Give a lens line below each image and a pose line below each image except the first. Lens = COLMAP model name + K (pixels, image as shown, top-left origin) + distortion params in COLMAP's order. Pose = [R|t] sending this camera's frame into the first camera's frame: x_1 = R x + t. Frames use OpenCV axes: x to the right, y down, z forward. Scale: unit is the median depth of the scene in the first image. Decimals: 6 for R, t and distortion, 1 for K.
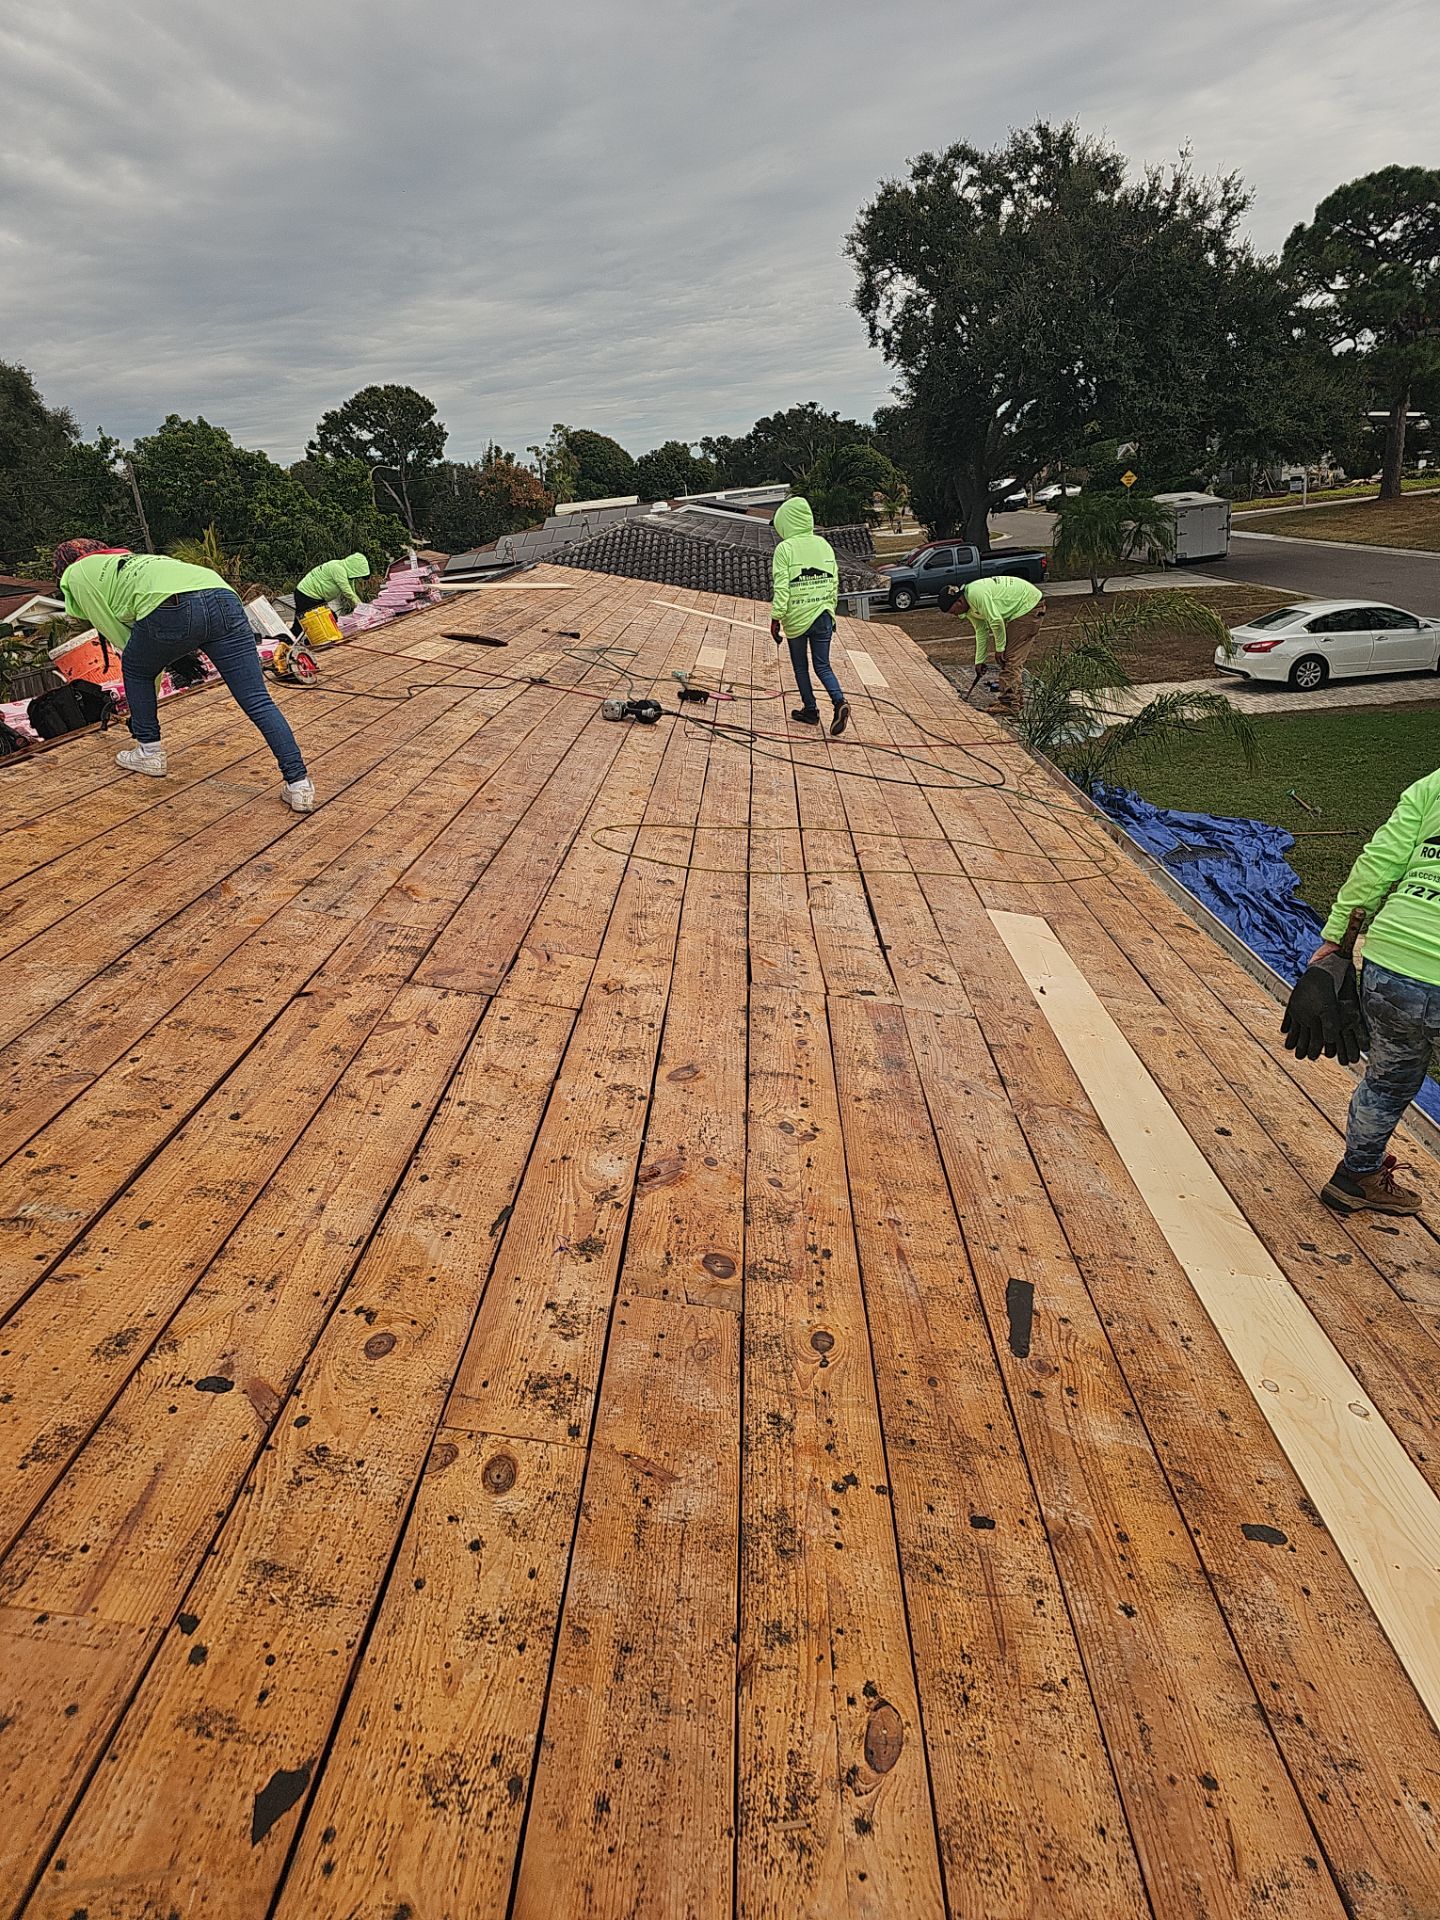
lens RADIAL K [[1272.3, 0, 704.6], [0, 1272.3, 942.7], [0, 0, 1]] dist [0.052465, -0.041179]
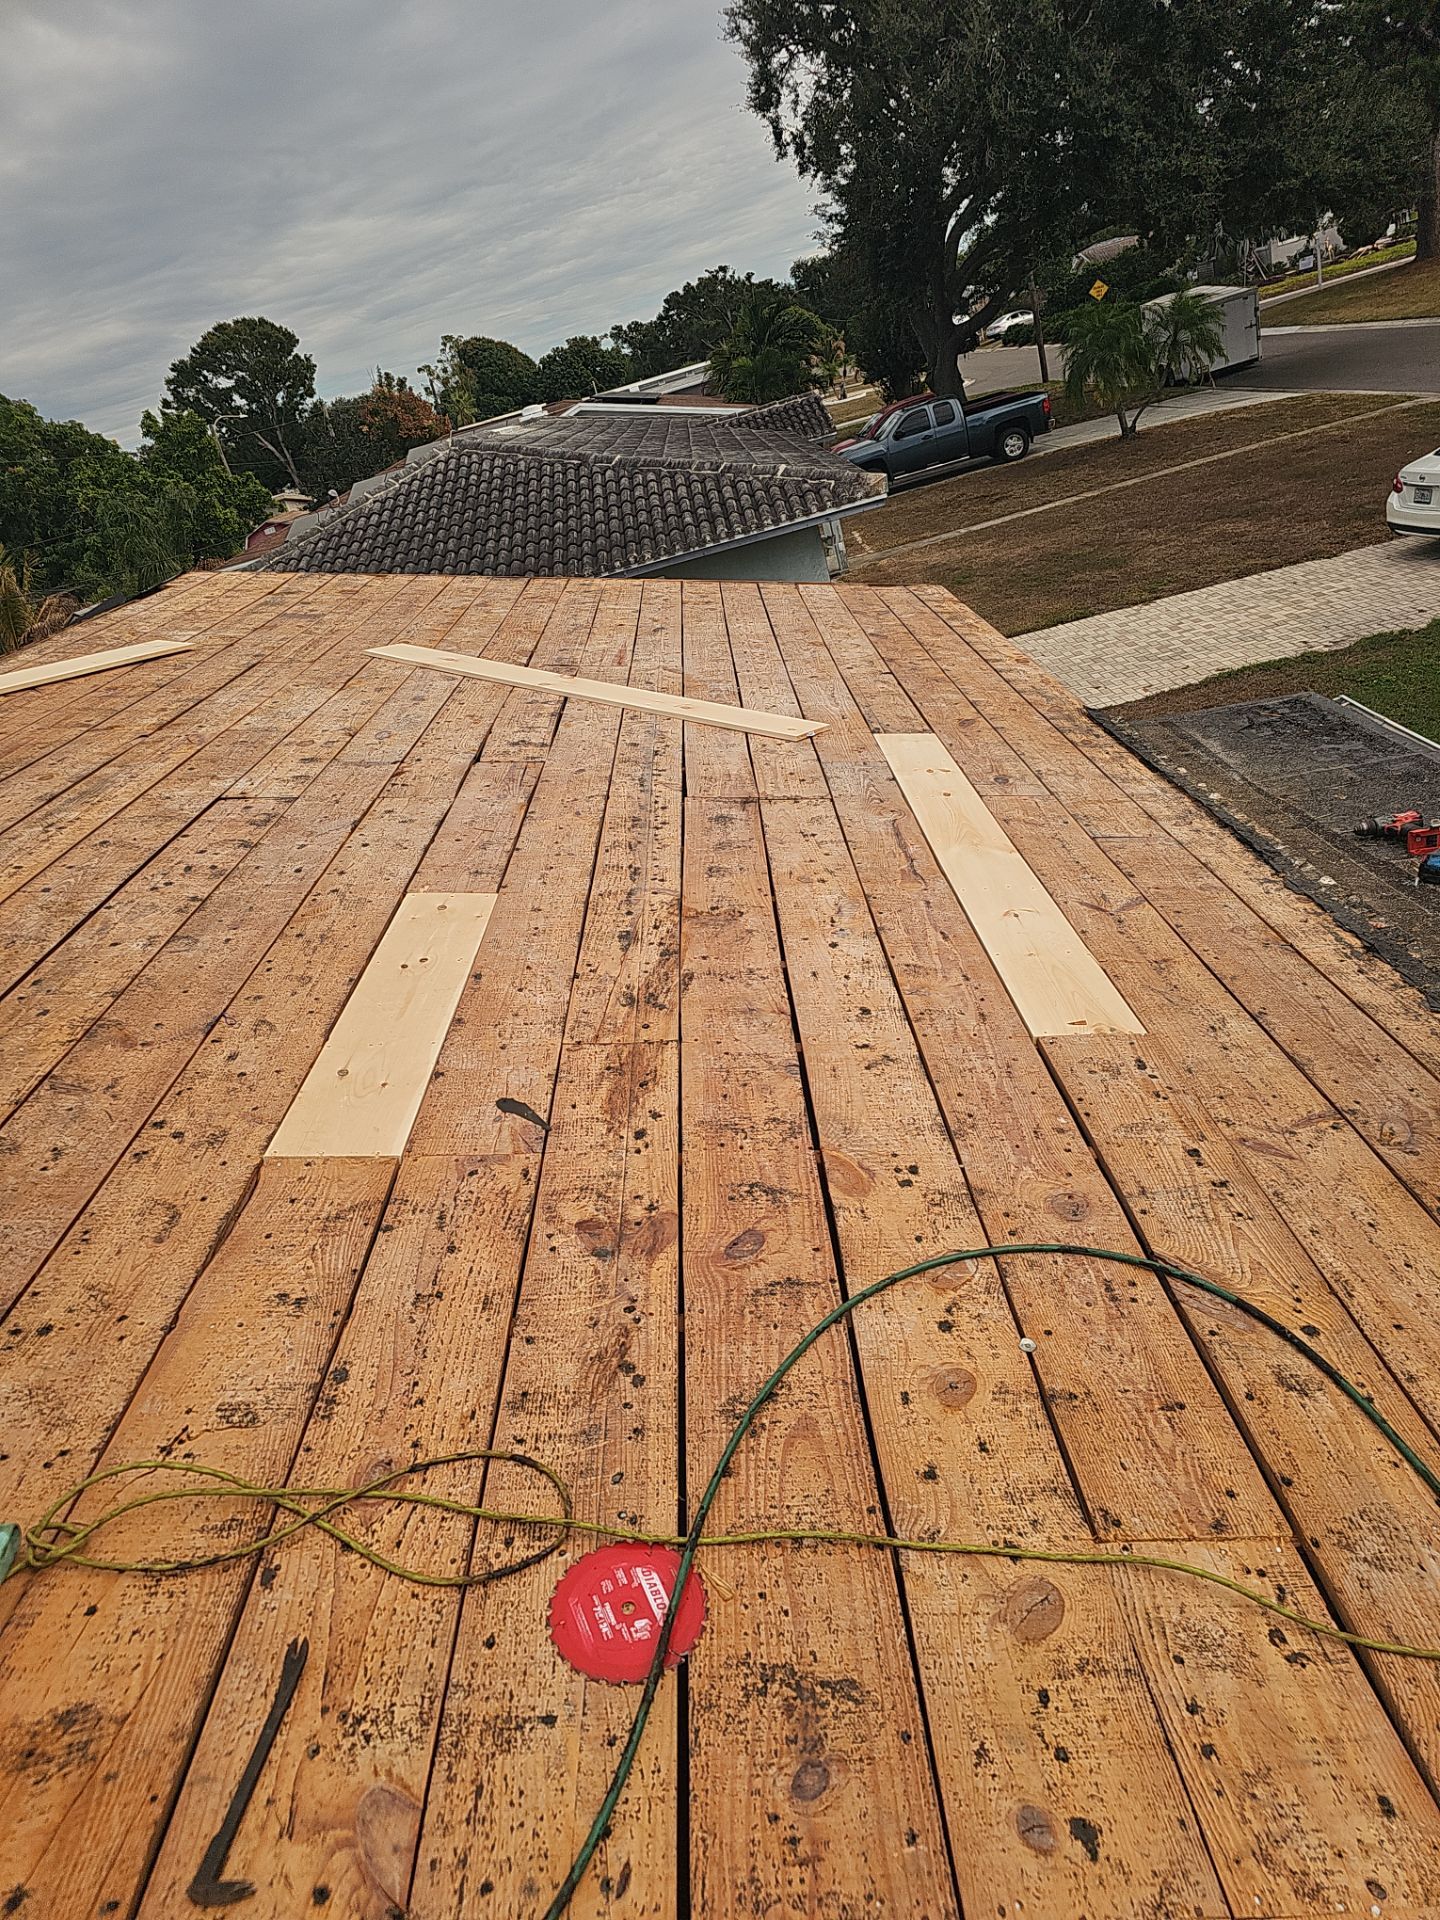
lens RADIAL K [[1272.3, 0, 732.7], [0, 1272.3, 971.2], [0, 0, 1]] dist [0.052465, -0.041179]
pose [[0.986267, -0.165064, 0.005609, 0.010135], [0.163832, 0.982074, 0.093224, -0.036827], [-0.020897, -0.091025, 0.995629, 0.114193]]
